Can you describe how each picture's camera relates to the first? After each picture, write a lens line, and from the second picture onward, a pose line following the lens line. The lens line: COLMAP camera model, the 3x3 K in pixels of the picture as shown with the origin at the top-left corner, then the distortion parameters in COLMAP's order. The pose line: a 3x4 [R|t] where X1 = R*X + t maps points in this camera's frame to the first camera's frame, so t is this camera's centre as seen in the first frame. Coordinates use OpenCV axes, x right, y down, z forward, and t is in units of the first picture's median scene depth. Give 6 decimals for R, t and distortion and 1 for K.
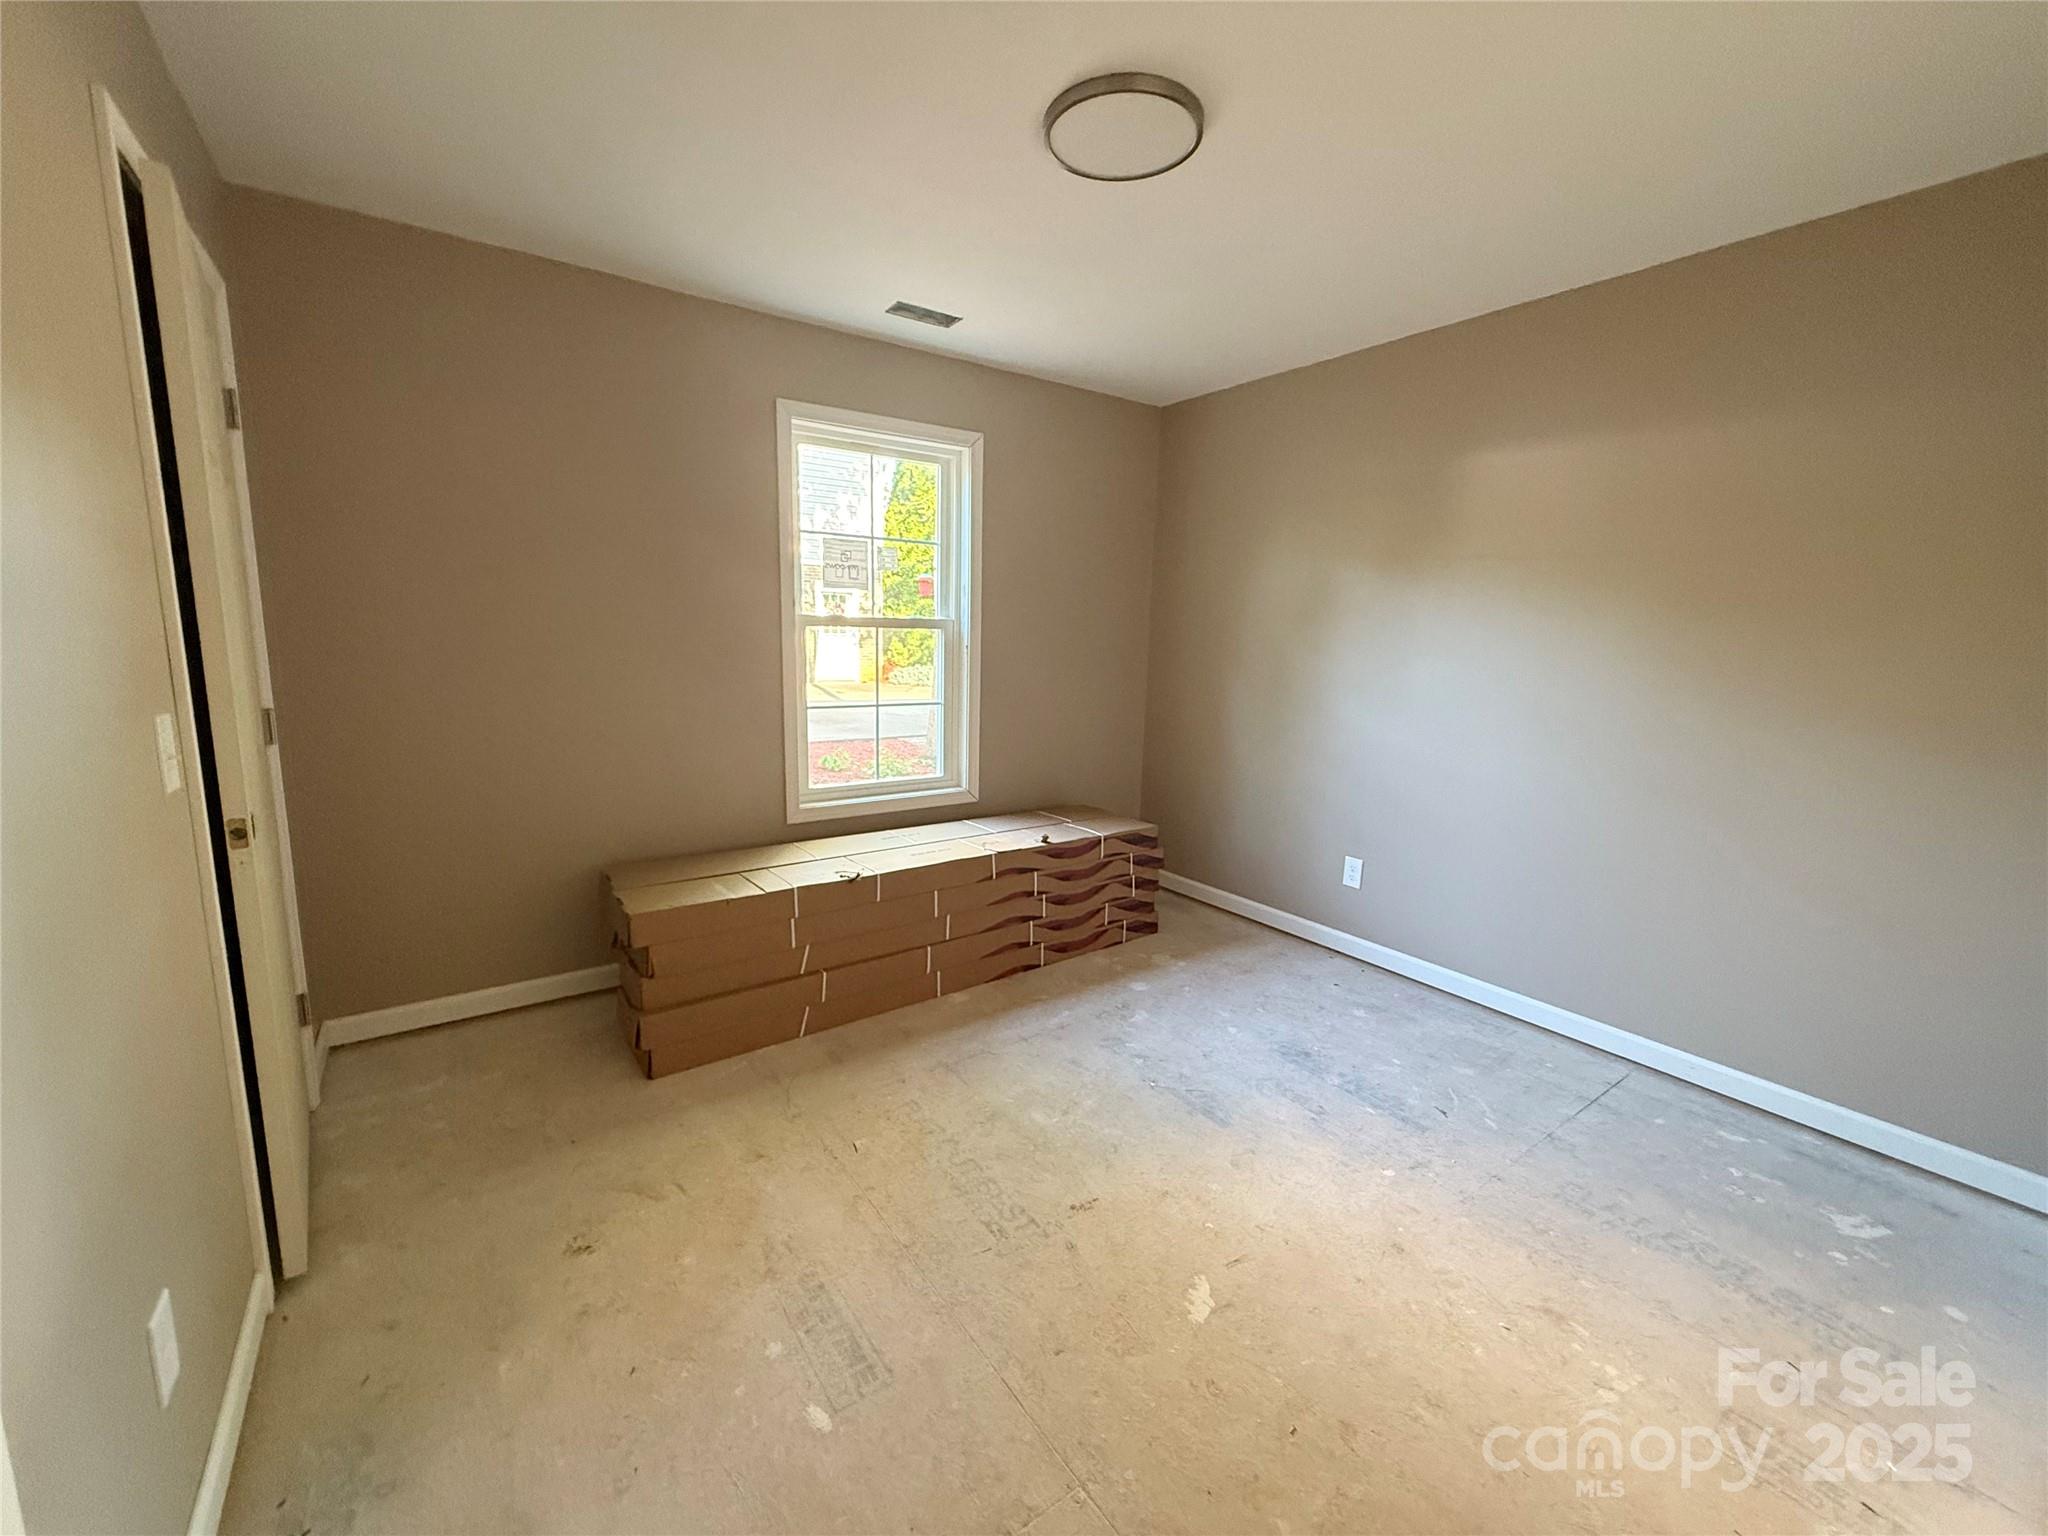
lens RADIAL K [[821.9, 0, 1024.0], [0, 821.9, 768.0], [0, 0, 1]] dist [0.000242, -0.000003]
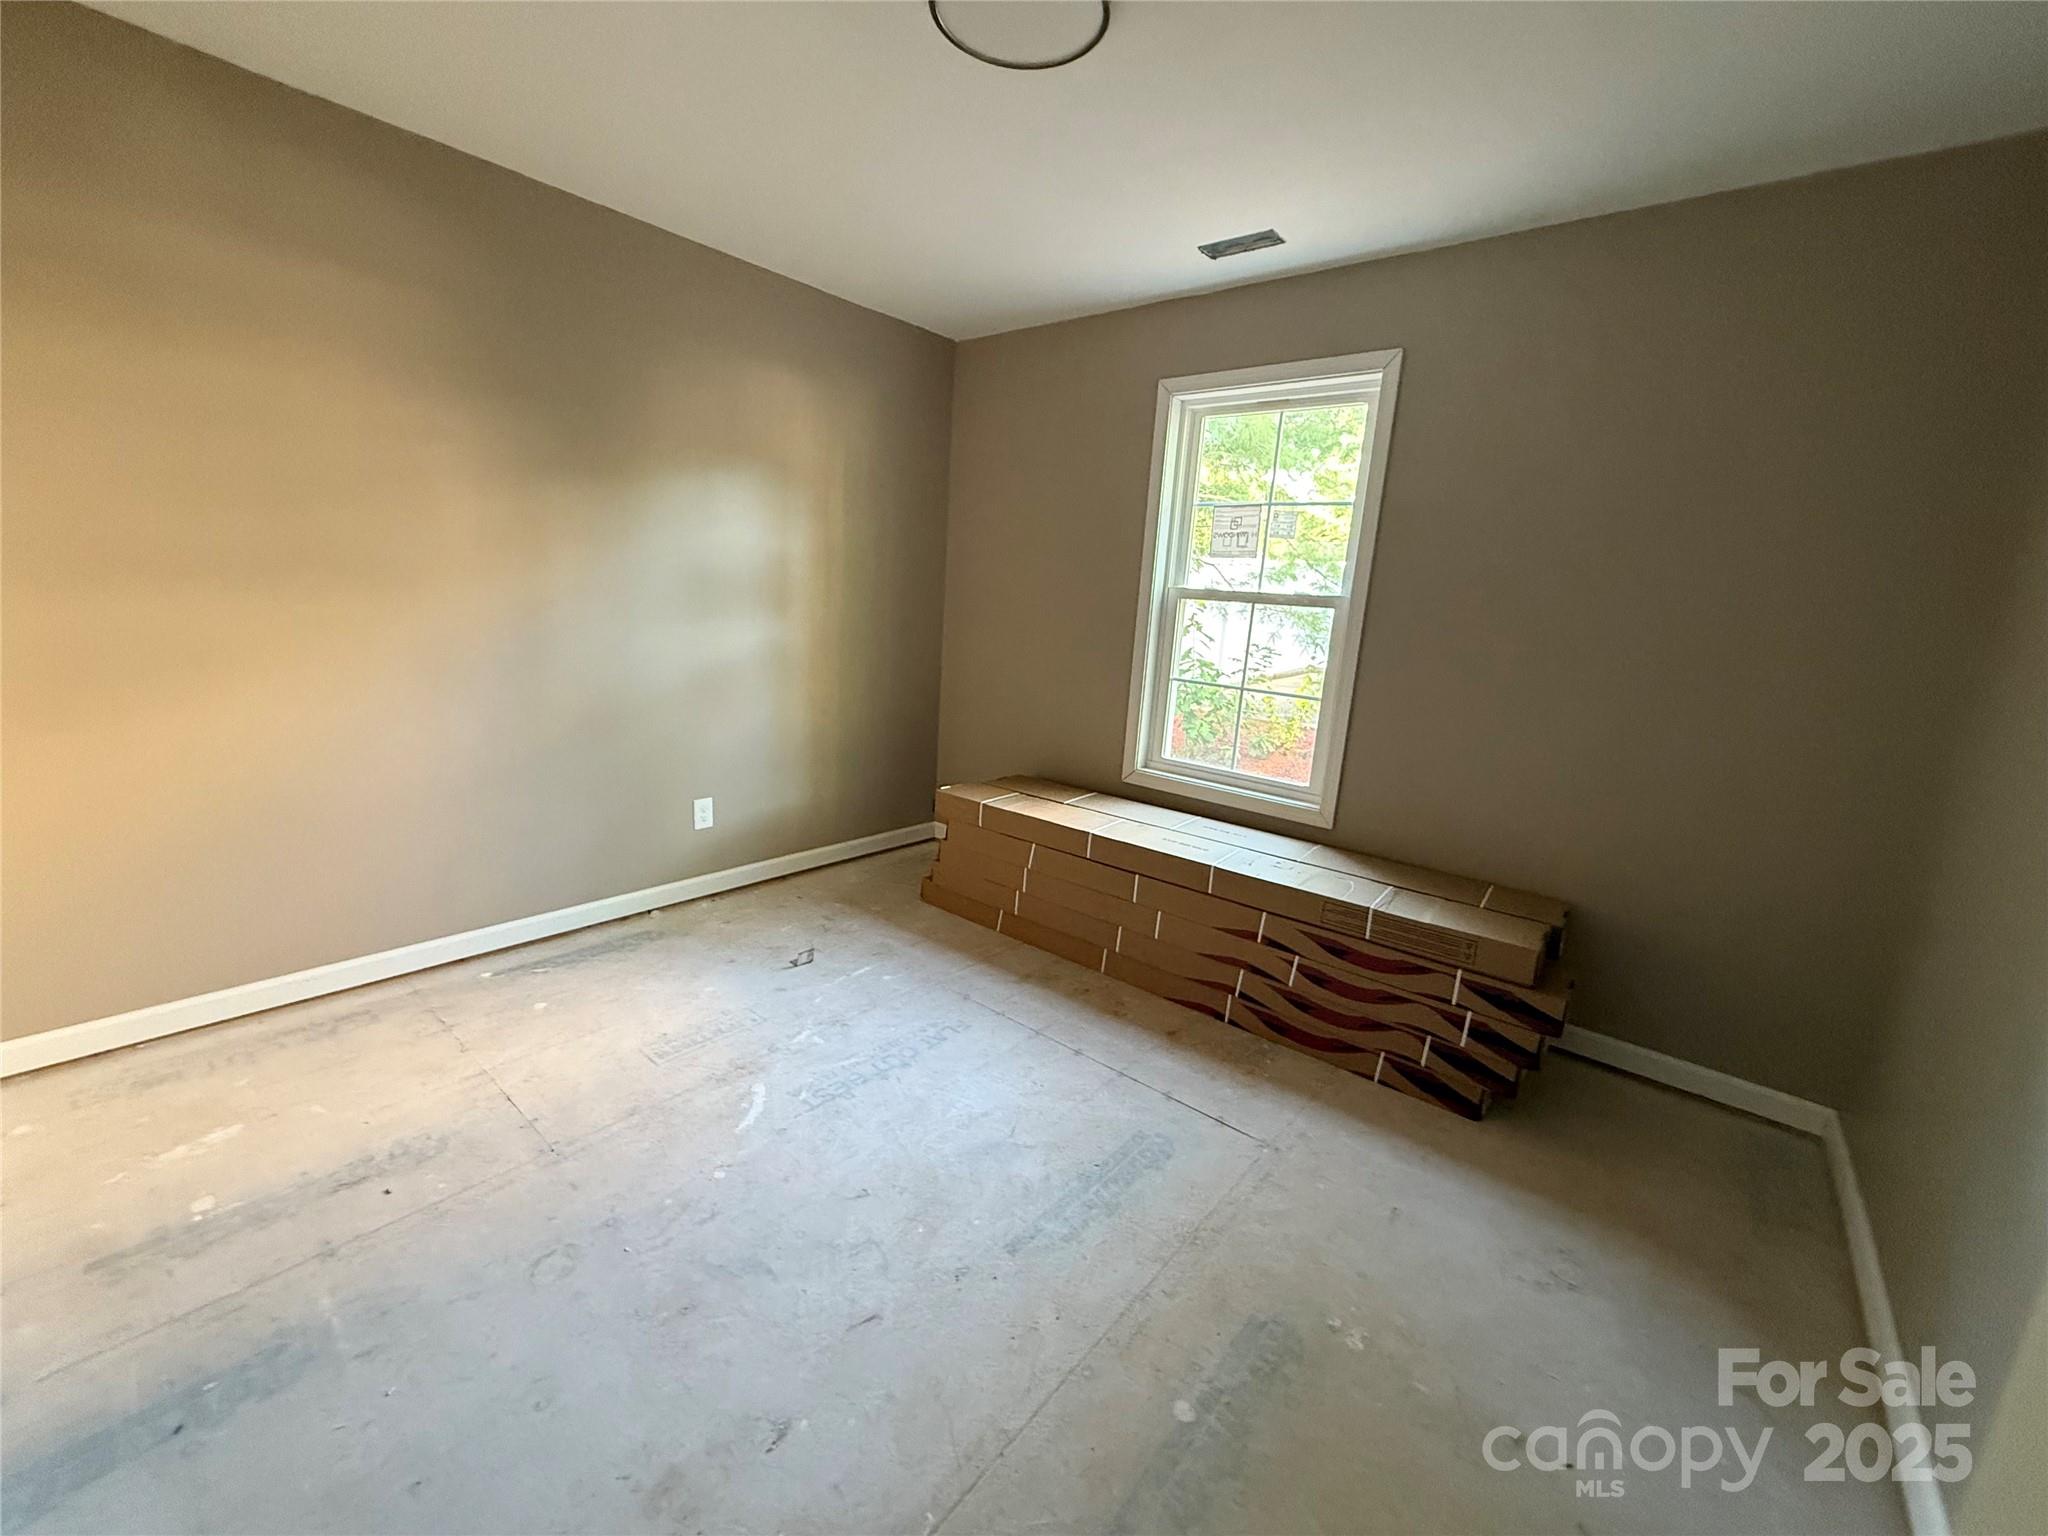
lens RADIAL K [[821.9, 0, 1024.0], [0, 821.9, 768.0], [0, 0, 1]] dist [0.000242, -0.000003]
pose [[0.250602, 0.193428, -0.948570, 0.695622], [-0.213197, 0.966807, 0.140823, -0.072496], [0.944323, 0.166942, 0.283522, 0.561121]]
